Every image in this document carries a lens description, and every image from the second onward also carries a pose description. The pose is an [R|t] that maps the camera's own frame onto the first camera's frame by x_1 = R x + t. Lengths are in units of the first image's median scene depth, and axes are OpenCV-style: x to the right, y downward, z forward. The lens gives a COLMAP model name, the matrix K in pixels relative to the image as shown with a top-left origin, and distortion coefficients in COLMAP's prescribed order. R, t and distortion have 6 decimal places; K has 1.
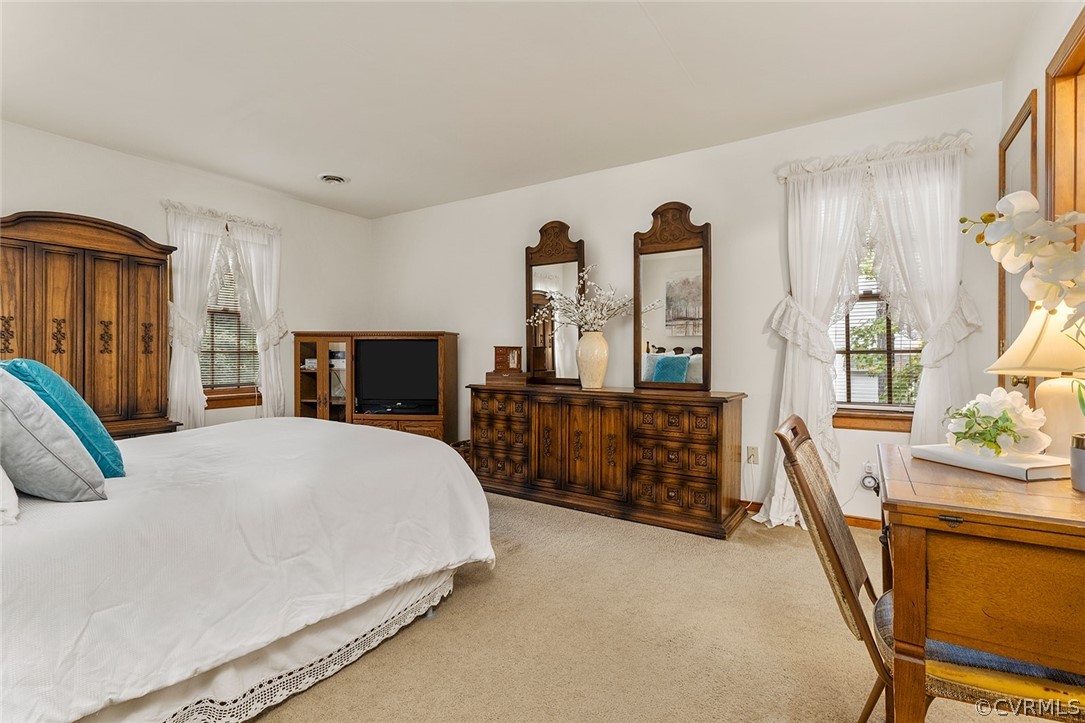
lens RADIAL K [[498.8, 0, 547.7], [0, 498.8, 358.6], [0, 0, 1]] dist [-0.001406, -0.000510]
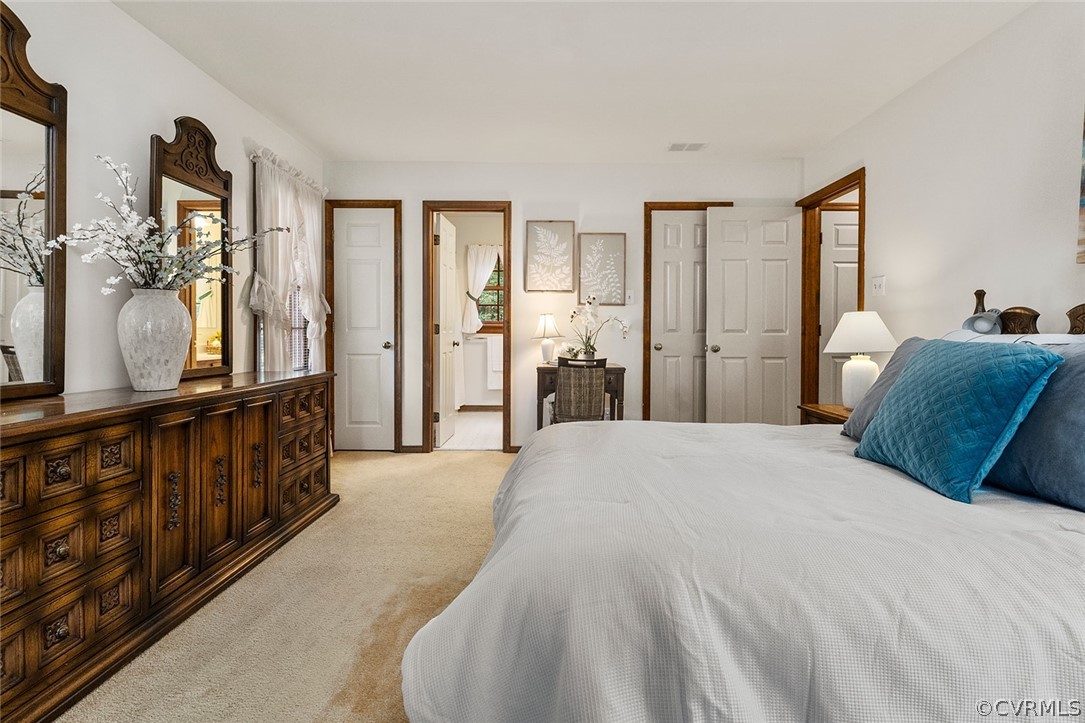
lens RADIAL K [[510.5, 0, 542.1], [0, 510.5, 333.1], [0, 0, 1]] dist [-0.000924, -0.000200]
pose [[-0.529856, -0.006521, 0.848063, -0.718471], [-0.000561, 0.999973, 0.007338, -0.010051], [-0.848088, 0.003412, -0.529845, 1.068163]]
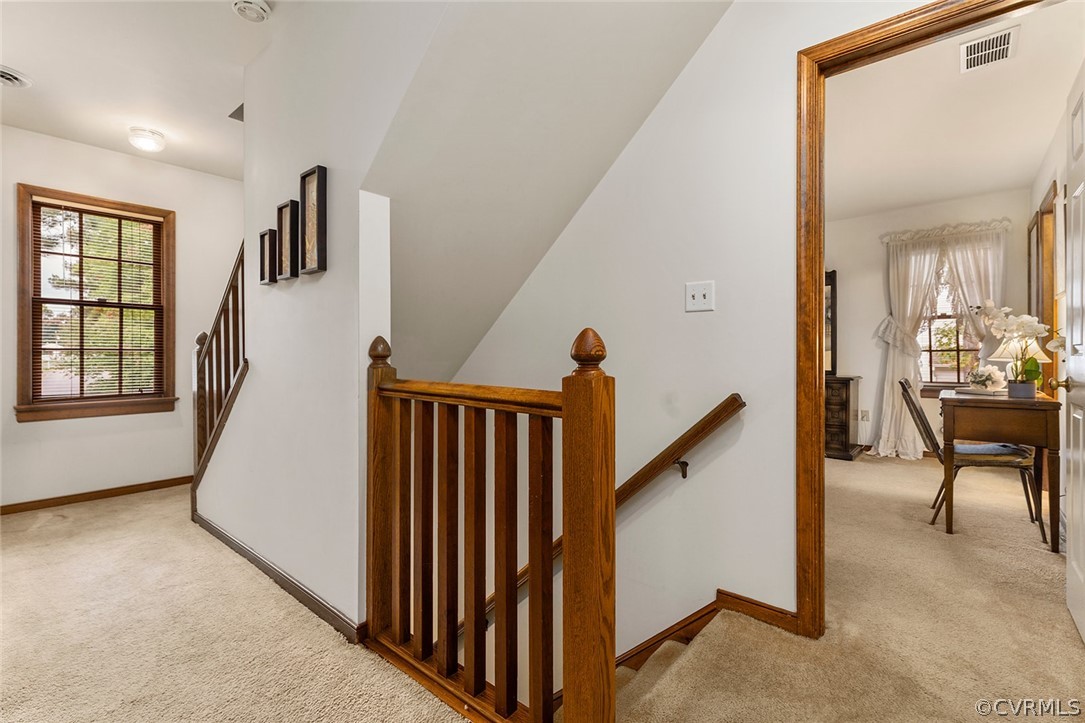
lens RADIAL K [[492.9, 0, 544.2], [0, 492.9, 354.0], [0, 0, 1]] dist [0.000431, 0.000322]
pose [[0.991906, -0.001494, -0.126968, -0.426966], [0.000952, 0.999990, -0.004329, 0.003226], [0.126973, 0.004173, 0.991897, -0.728101]]
